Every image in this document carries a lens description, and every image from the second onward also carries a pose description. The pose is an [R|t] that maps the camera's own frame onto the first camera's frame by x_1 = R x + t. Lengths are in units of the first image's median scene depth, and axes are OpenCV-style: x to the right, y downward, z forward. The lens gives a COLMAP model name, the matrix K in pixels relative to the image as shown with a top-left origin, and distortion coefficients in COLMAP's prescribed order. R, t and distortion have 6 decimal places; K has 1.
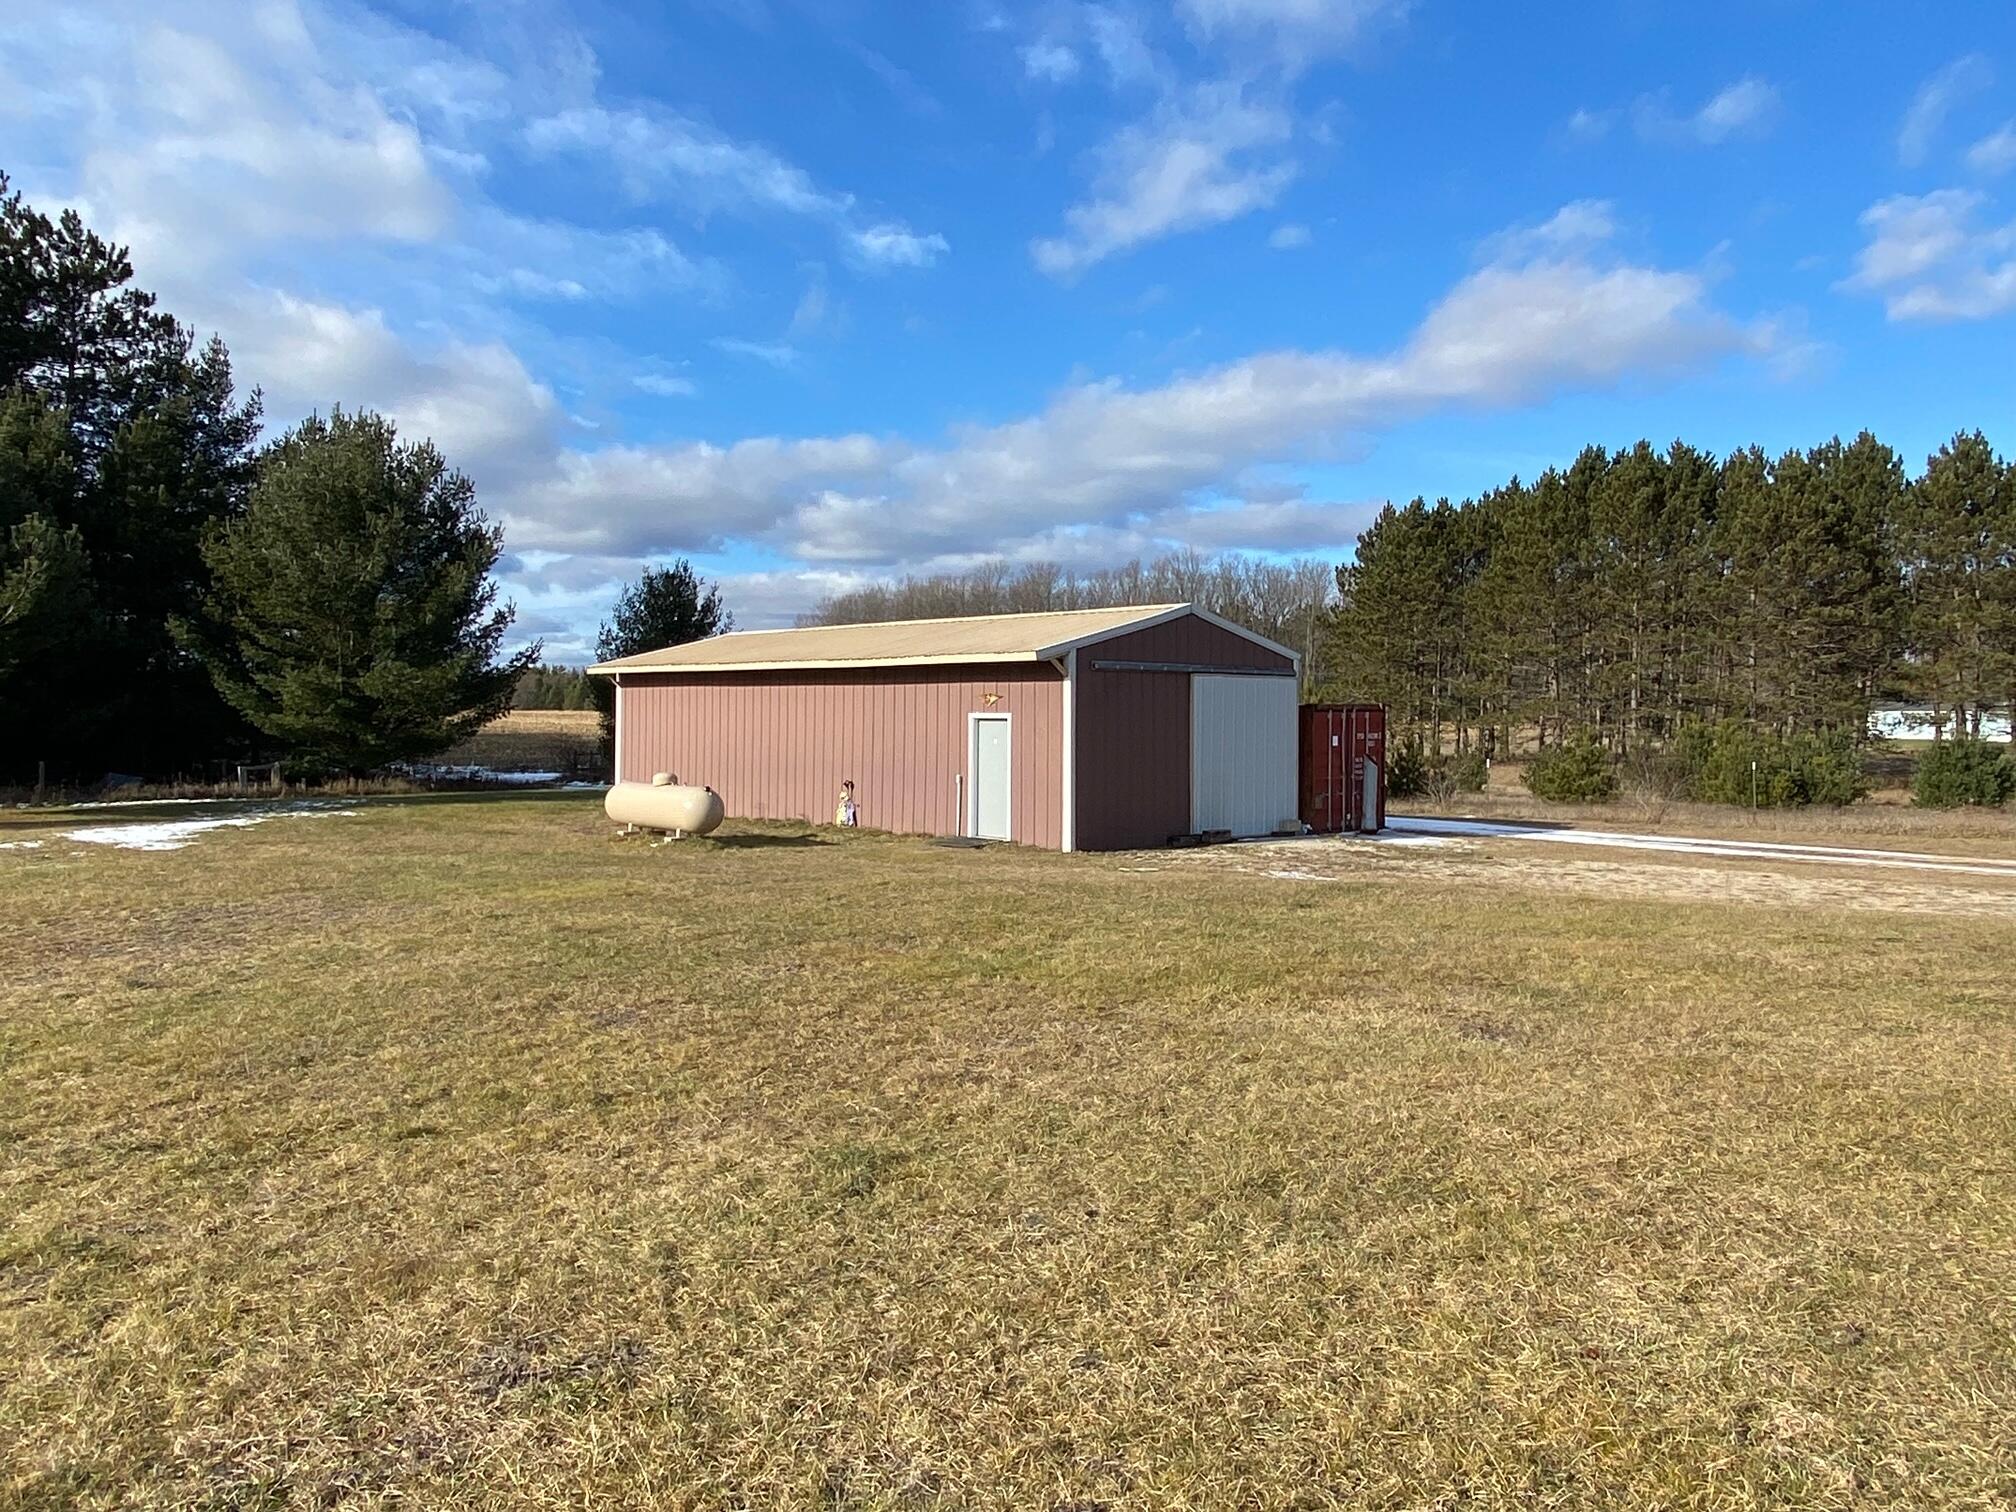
lens RADIAL K [[1460.9, 0, 1002.0], [0, 1460.9, 751.1], [0, 0, 1]] dist [0.077181, -0.109297]
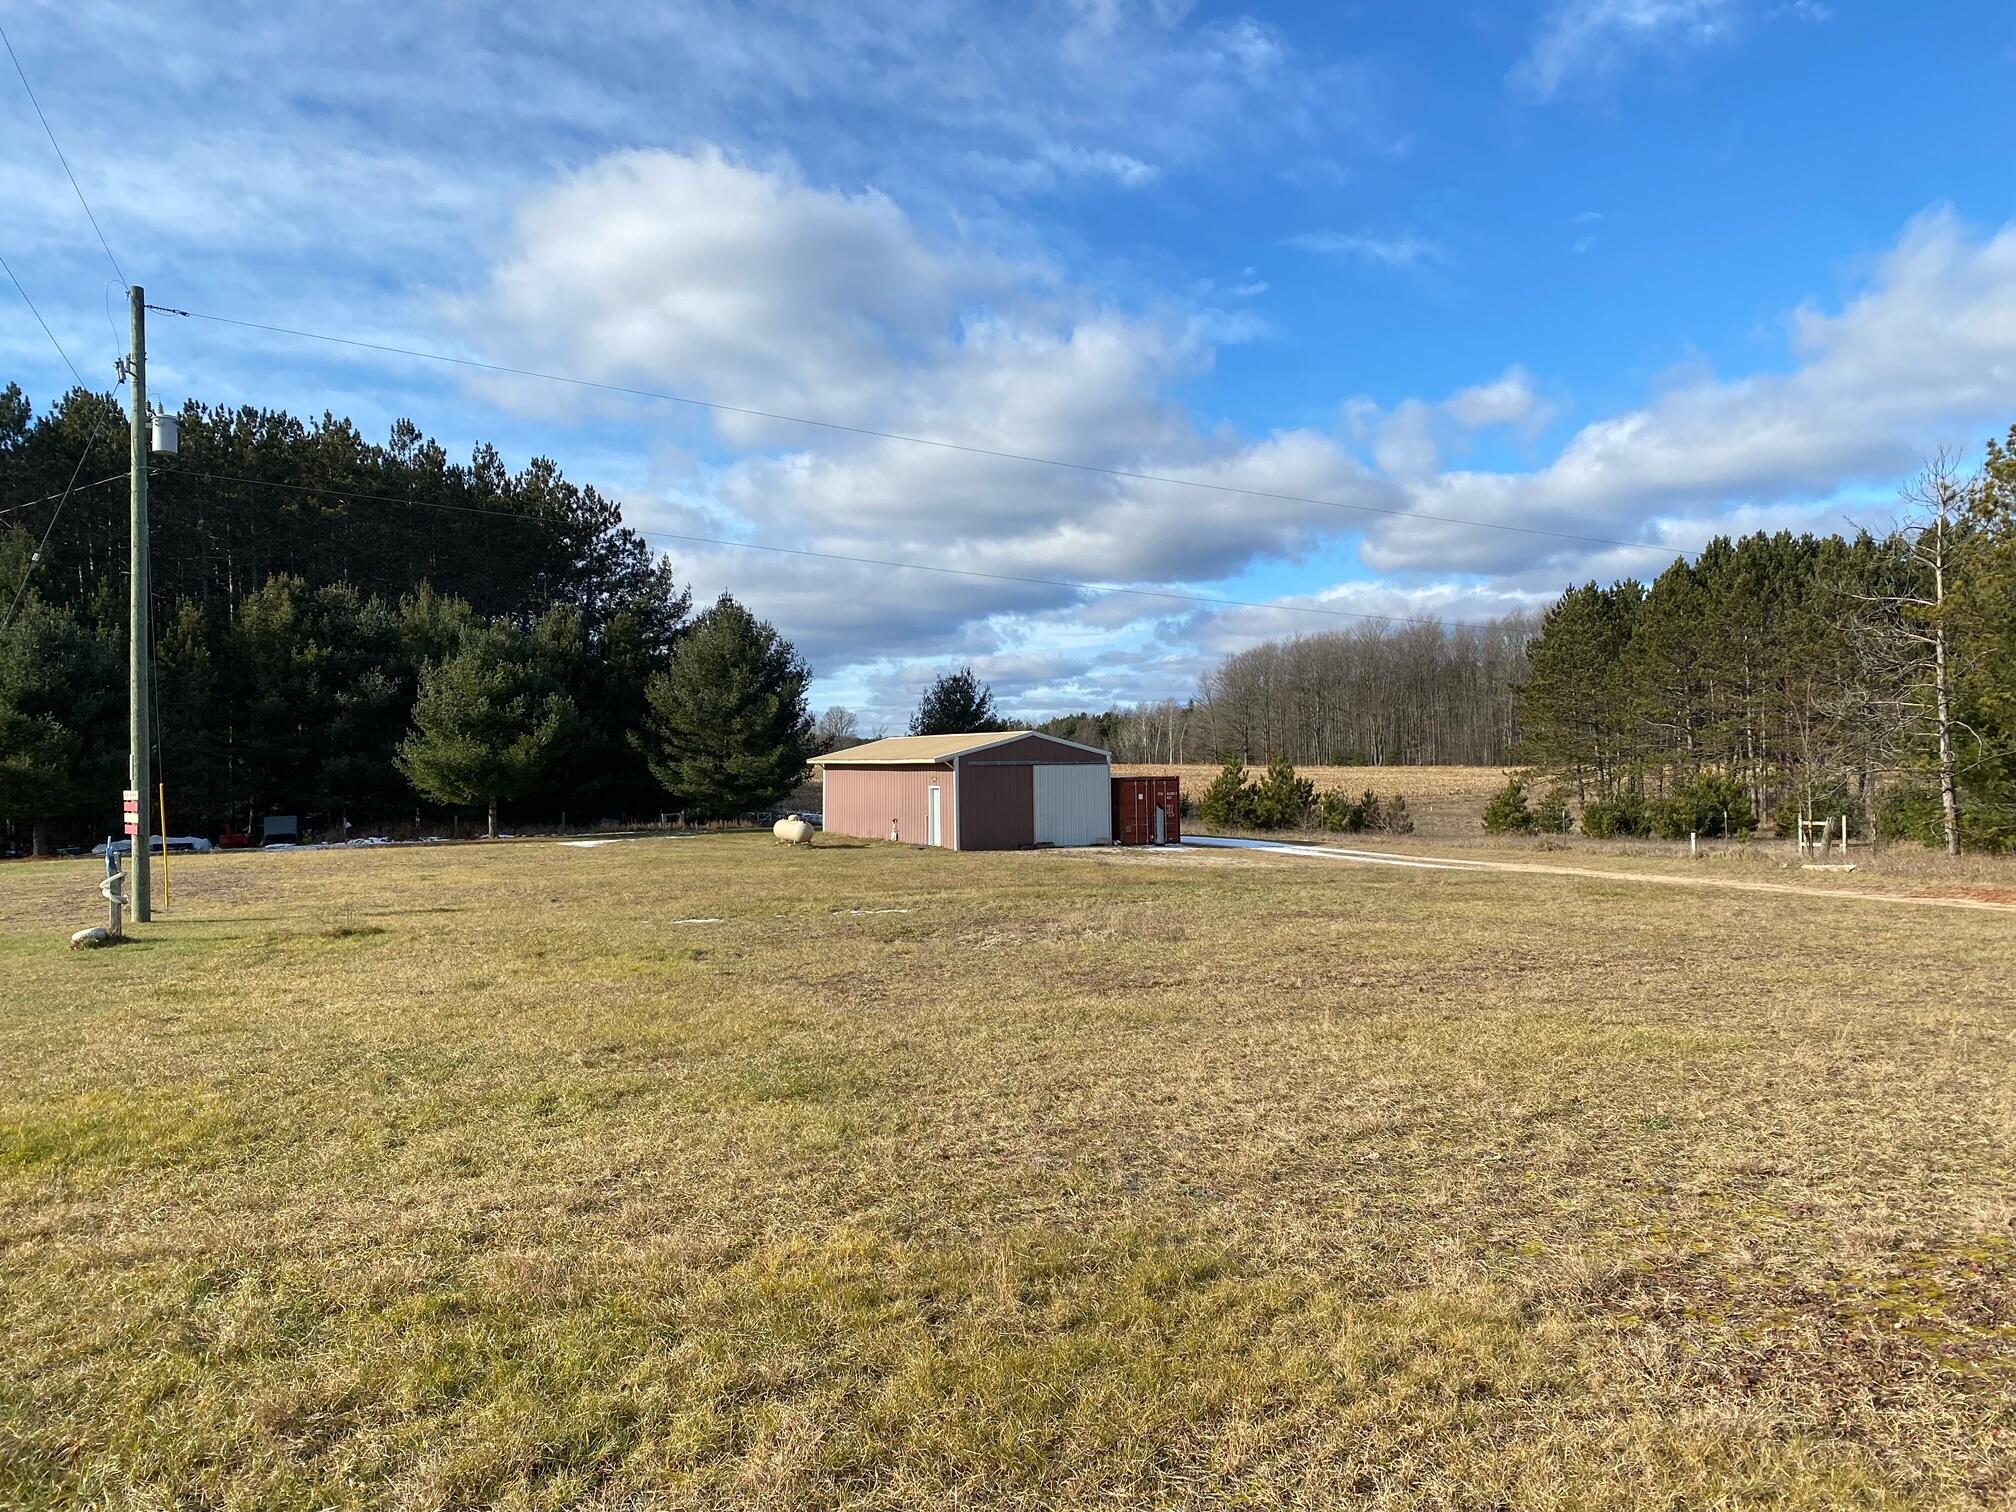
lens RADIAL K [[1506.5, 0, 1008.0], [0, 1506.5, 756.0], [0, 0, 1]] dist [0.011575, -0.009253]
pose [[0.949901, -0.017047, -0.312086, 0.444987], [0.008433, 0.999546, -0.028929, -0.003131], [0.312438, 0.024848, 0.949613, -0.596028]]
